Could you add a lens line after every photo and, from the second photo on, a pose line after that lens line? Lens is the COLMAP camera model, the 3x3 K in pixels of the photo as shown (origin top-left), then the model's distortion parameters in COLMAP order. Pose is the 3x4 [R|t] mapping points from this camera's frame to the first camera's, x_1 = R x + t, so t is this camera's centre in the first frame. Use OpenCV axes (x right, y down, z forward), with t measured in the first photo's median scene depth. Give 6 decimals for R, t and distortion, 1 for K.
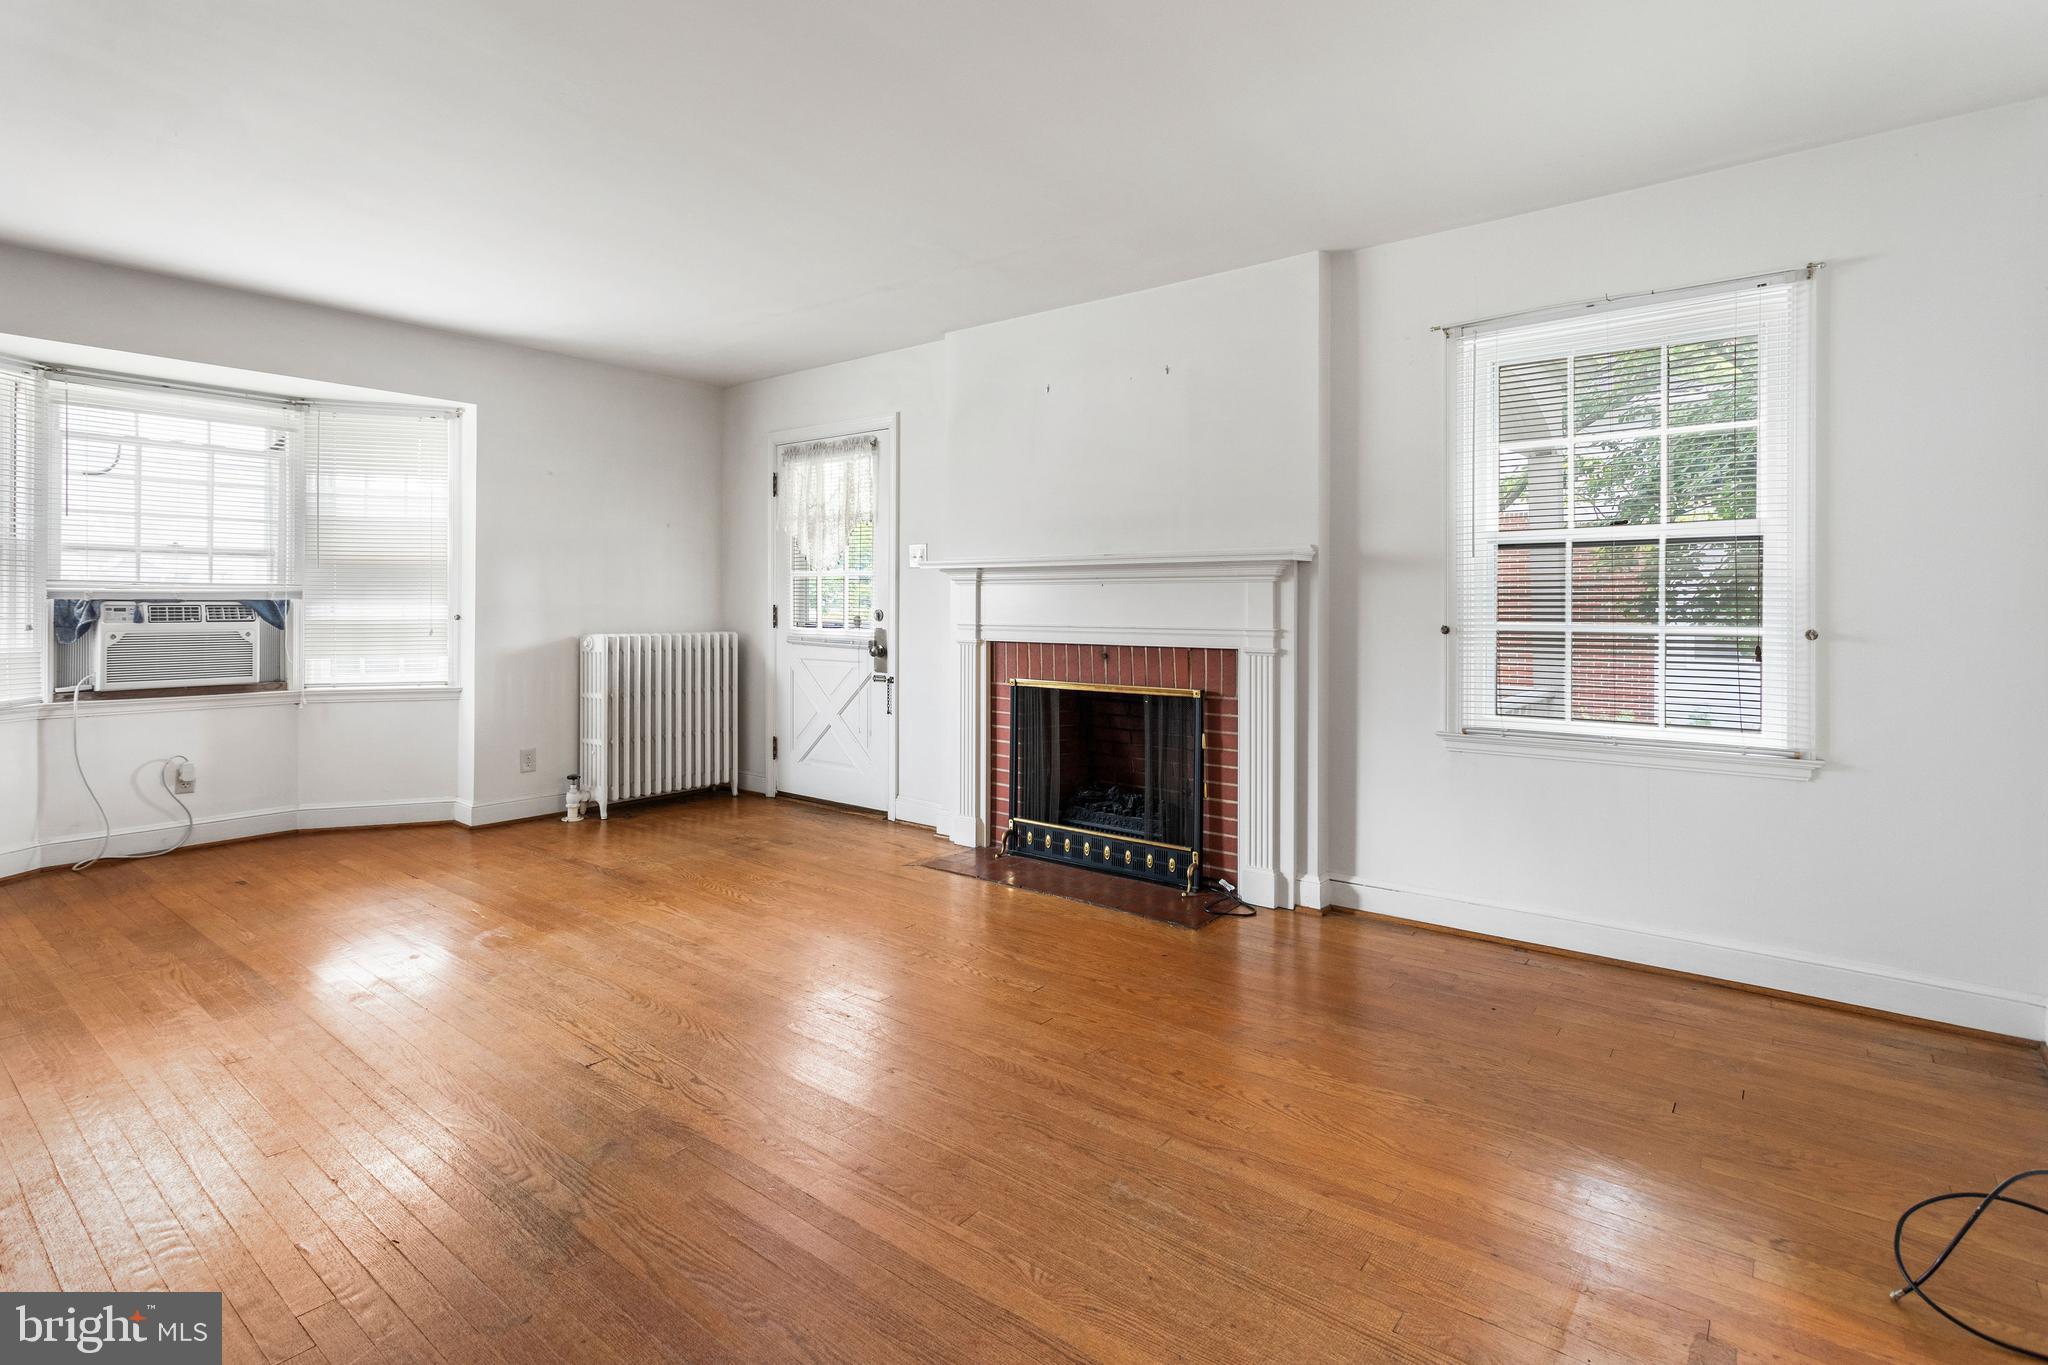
lens RADIAL K [[1009.0, 0, 985.1], [0, 1009.0, 597.9], [0, 0, 1]] dist [0.012264, 0.000426]
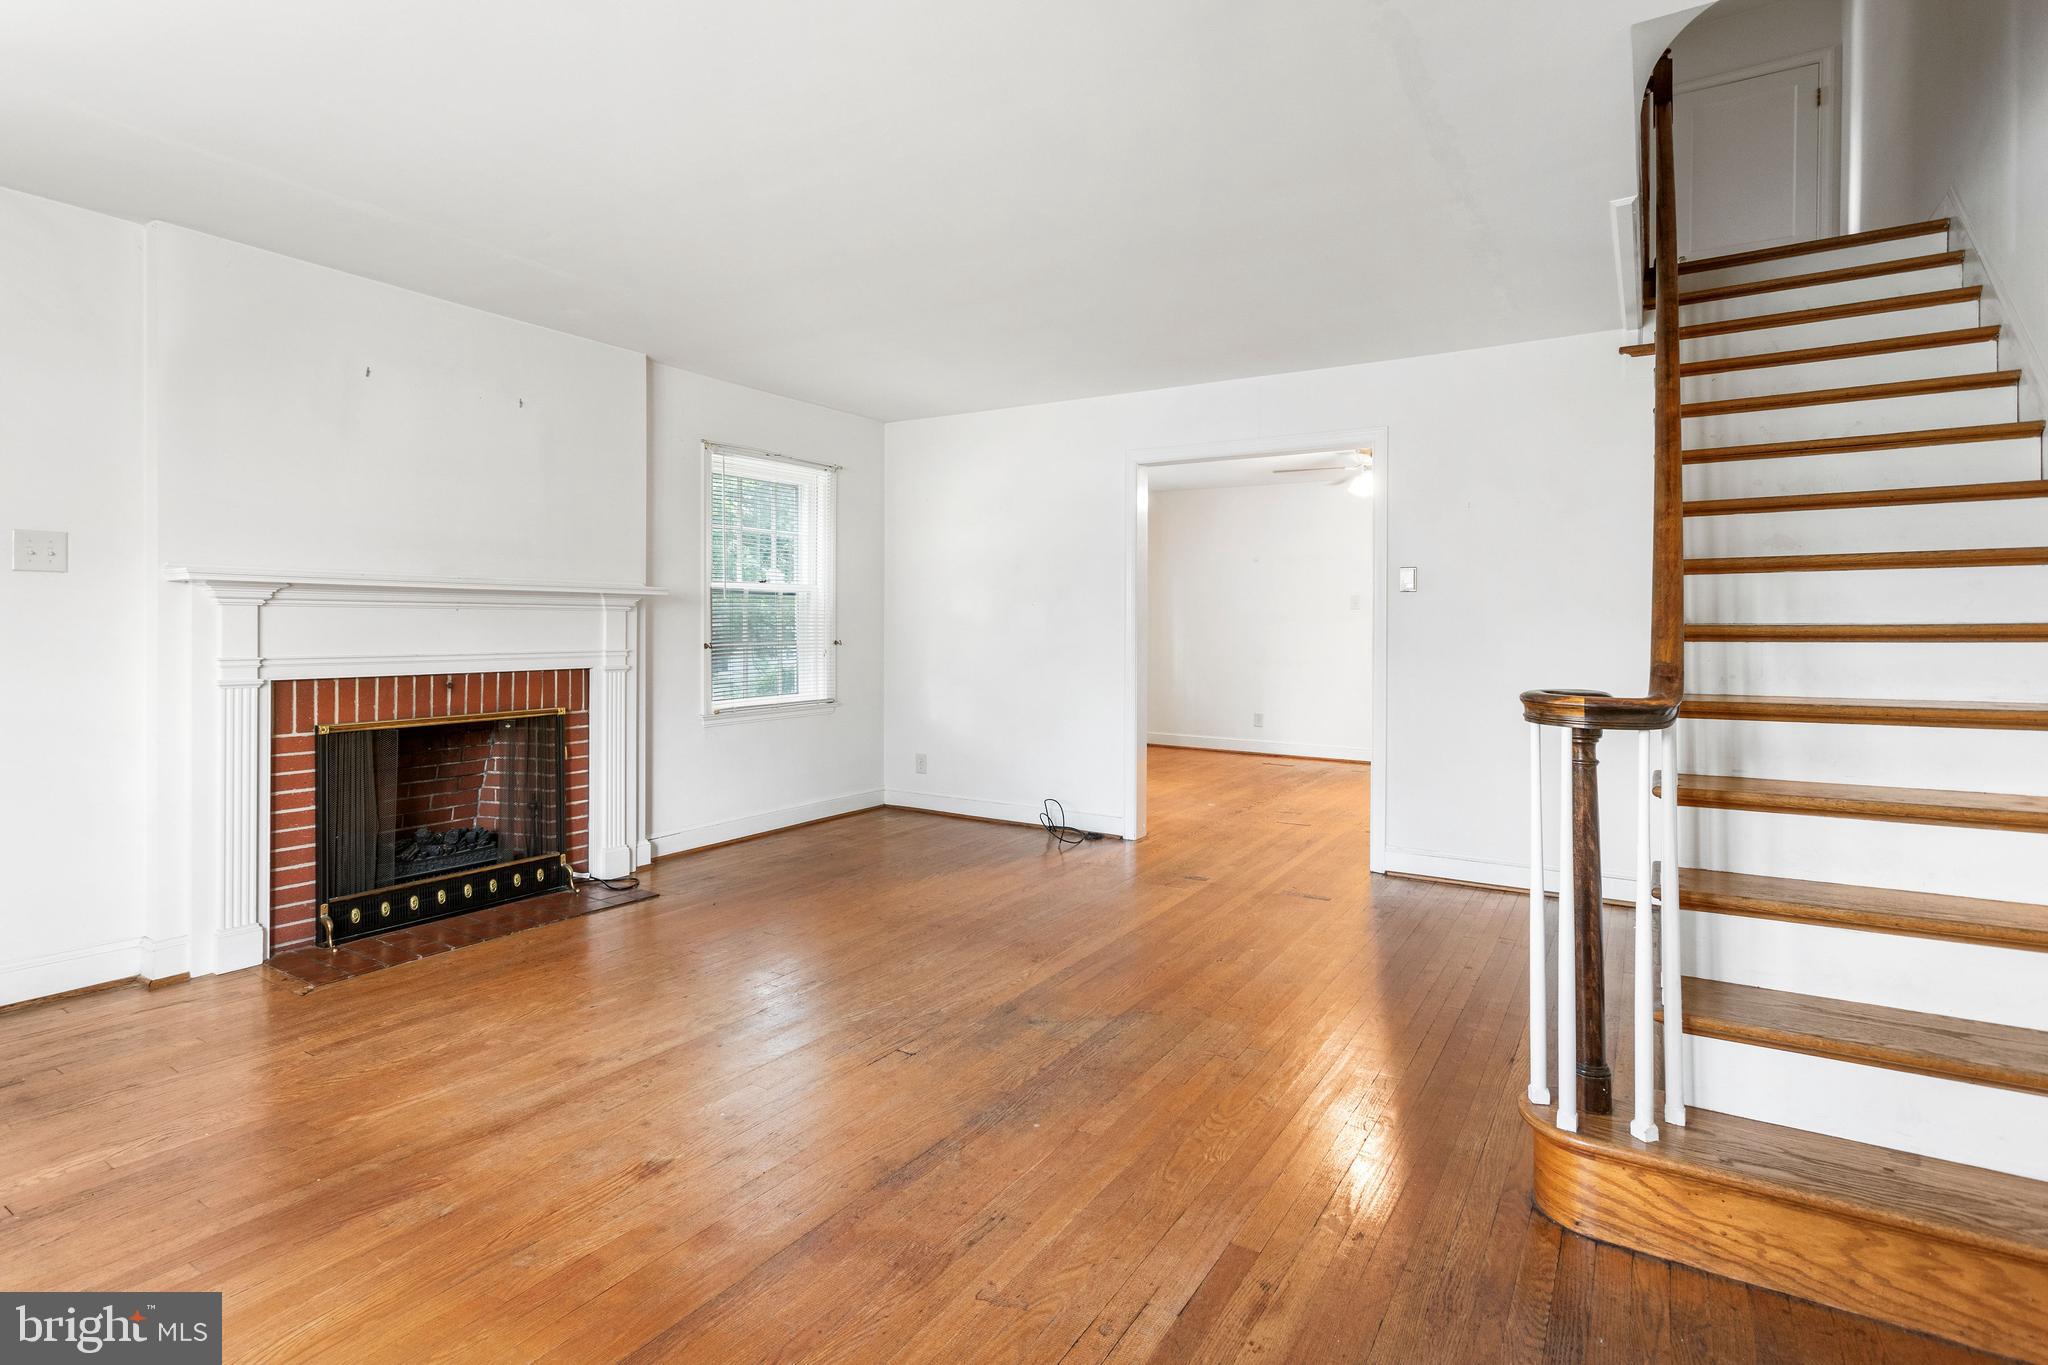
lens RADIAL K [[1009.0, 0, 1001.2], [0, 1009.0, 627.7], [0, 0, 1]] dist [0.012264, 0.000426]
pose [[-0.102498, -0.006419, 0.994712, -0.945183], [-0.009614, 0.999939, 0.005462, -0.006752], [-0.994687, -0.009003, -0.102553, 0.641844]]
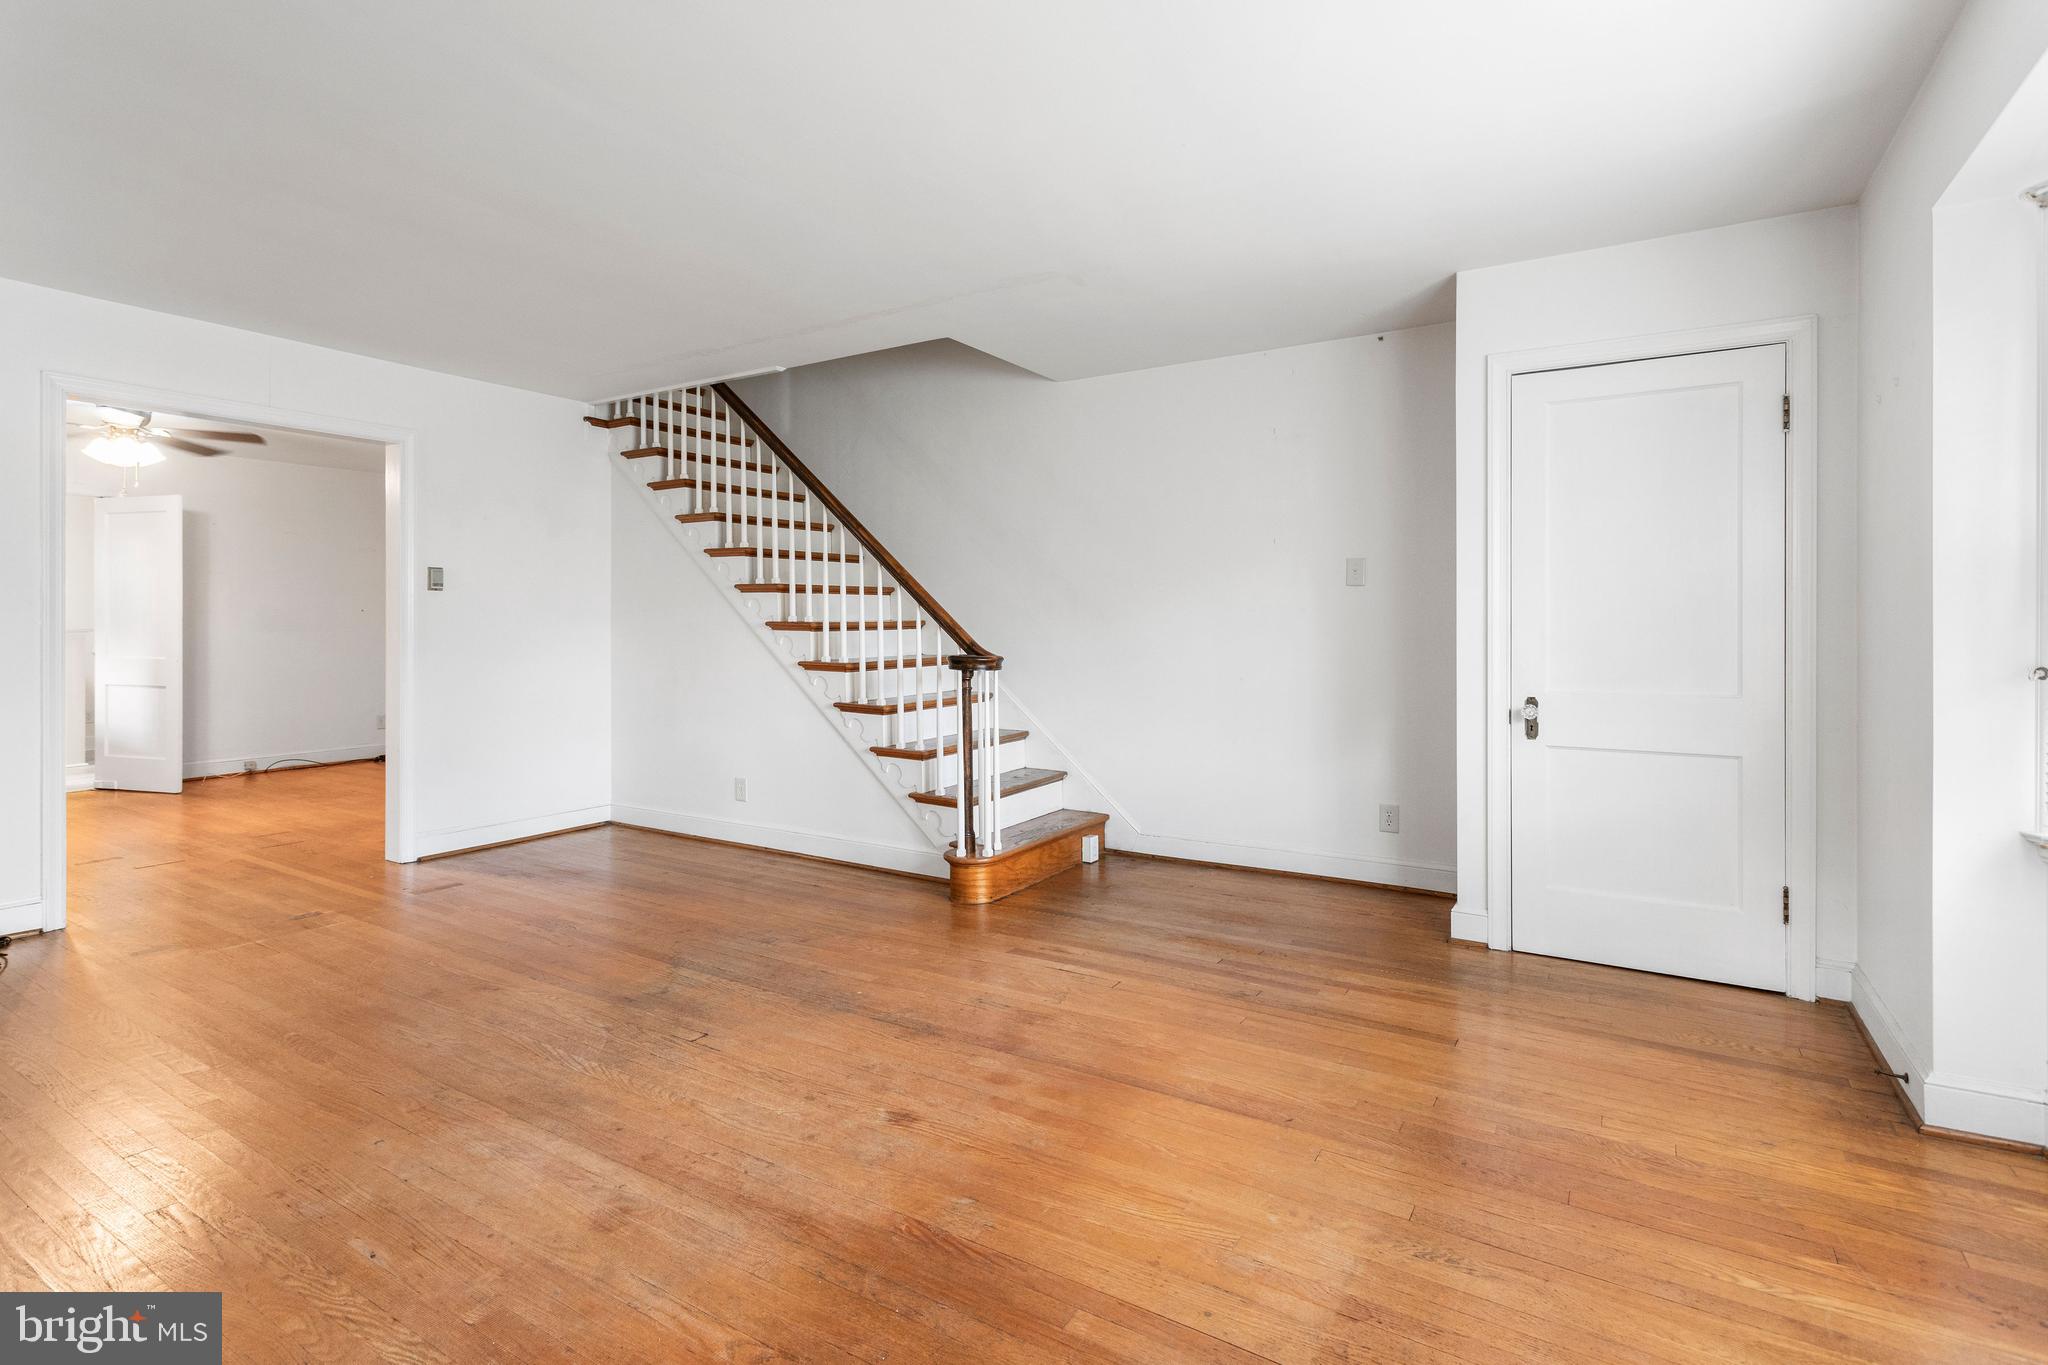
lens RADIAL K [[1009.0, 0, 993.5], [0, 1009.0, 629.6], [0, 0, 1]] dist [0.012264, 0.000426]
pose [[-0.993493, -0.009889, -0.113465, -0.366126], [-0.009339, 0.999942, -0.005383, 0.003200], [0.113512, -0.004288, -0.993527, 1.375075]]
